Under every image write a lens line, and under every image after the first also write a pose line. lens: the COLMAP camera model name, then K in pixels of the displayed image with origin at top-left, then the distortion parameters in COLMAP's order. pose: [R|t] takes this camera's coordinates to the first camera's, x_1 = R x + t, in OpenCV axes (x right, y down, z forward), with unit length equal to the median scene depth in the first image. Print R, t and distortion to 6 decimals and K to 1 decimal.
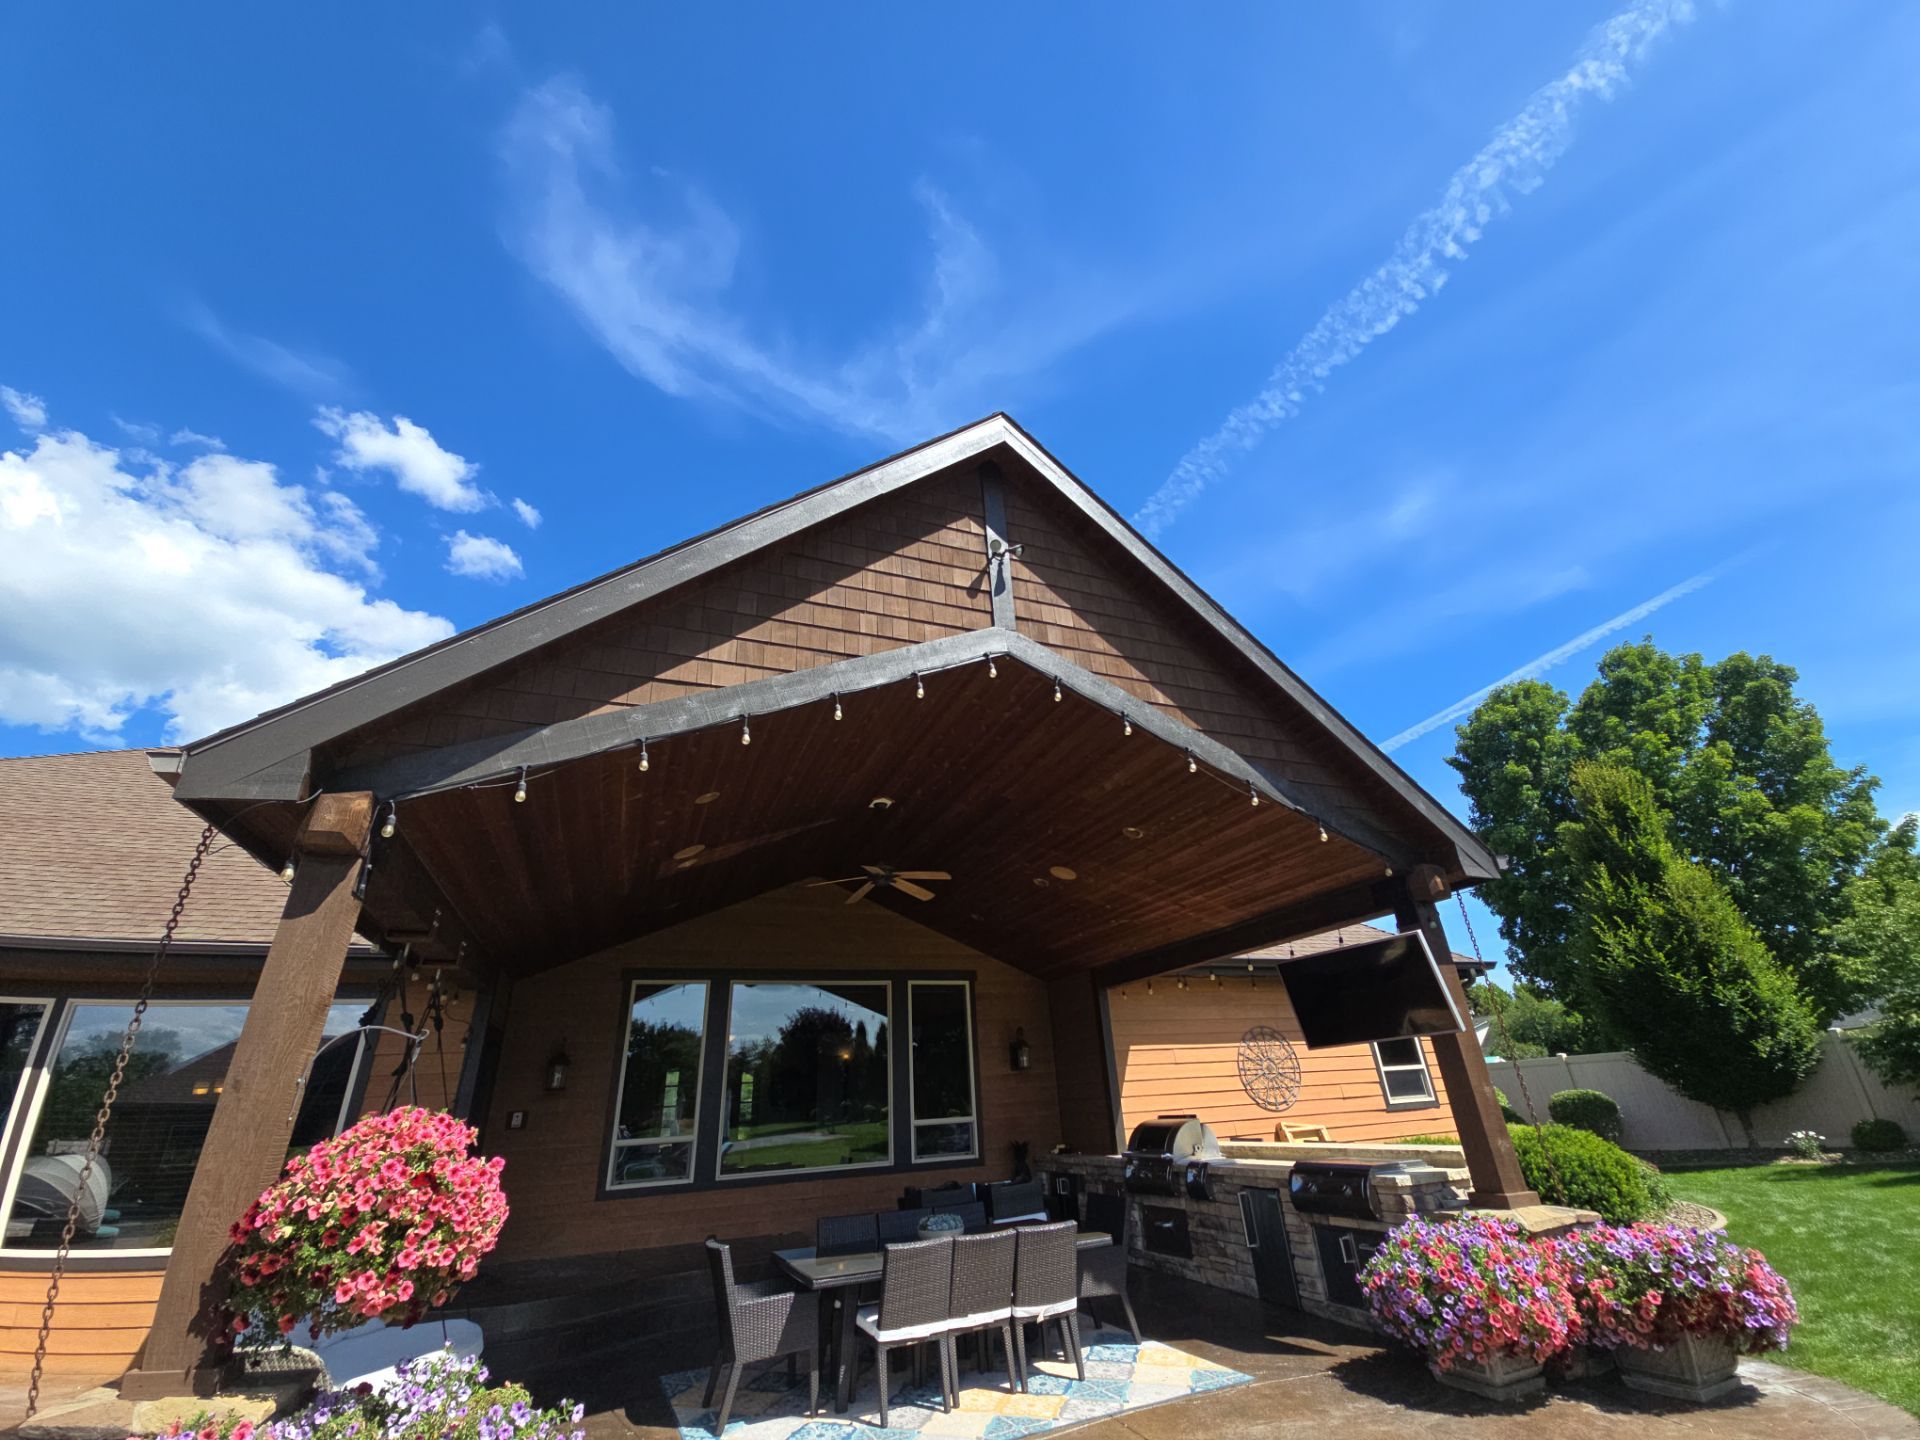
lens RADIAL K [[797.8, 0, 942.6], [0, 797.8, 725.8], [0, 0, 1]] dist [0.004593, -0.000947]
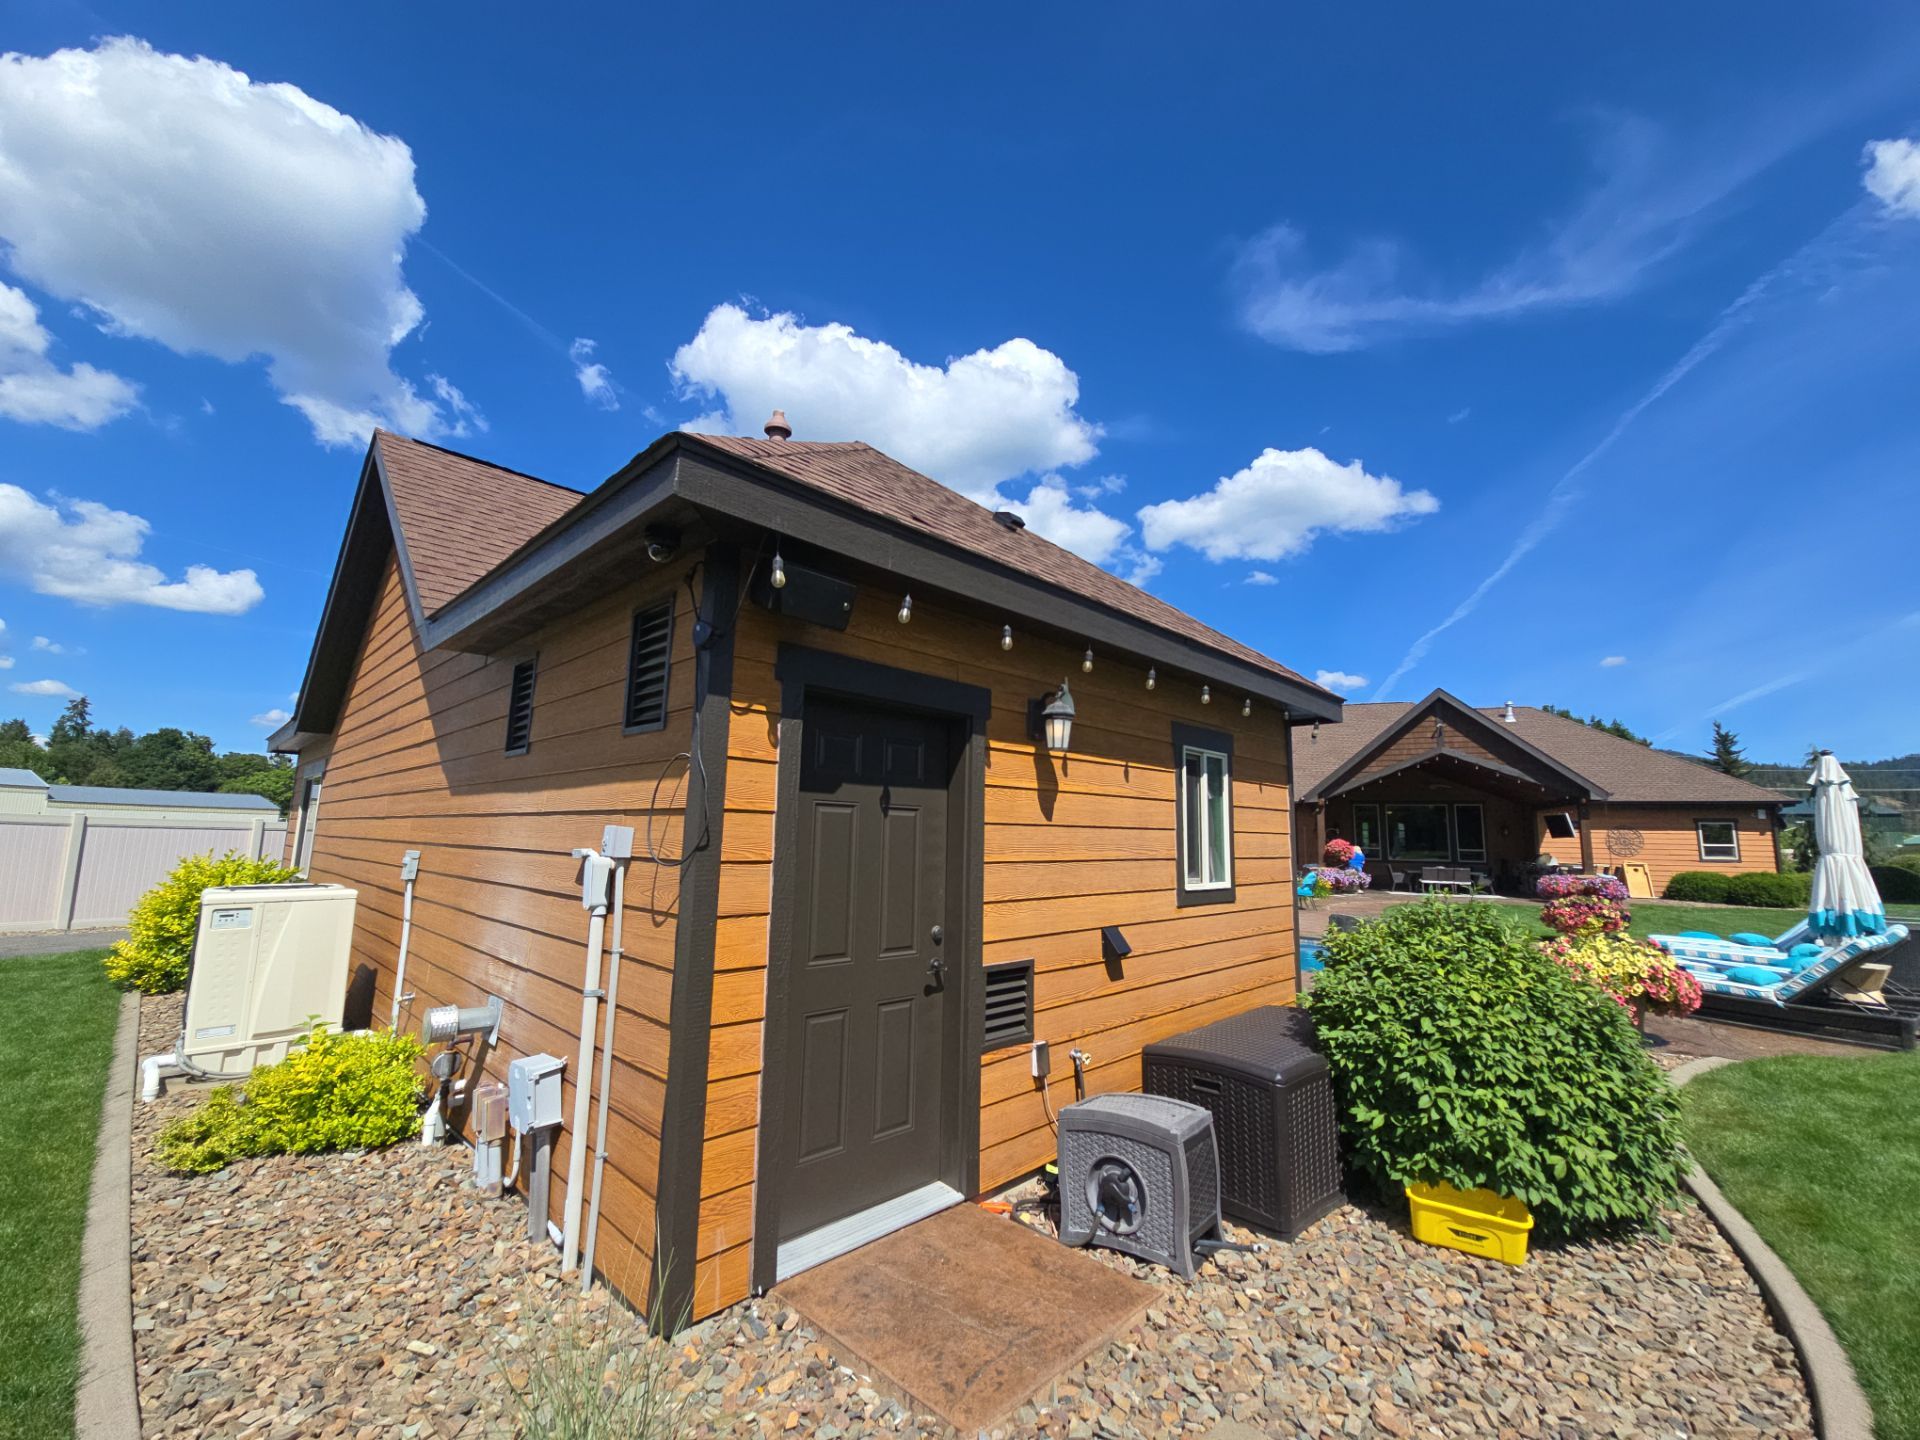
lens RADIAL K [[797.8, 0, 942.6], [0, 797.8, 725.8], [0, 0, 1]] dist [0.004593, -0.000947]
pose [[0.722007, -0.026736, -0.691369, 1.106949], [0.243823, 0.944981, 0.218085, -1.805806], [0.647500, -0.326031, 0.688802, -3.678995]]
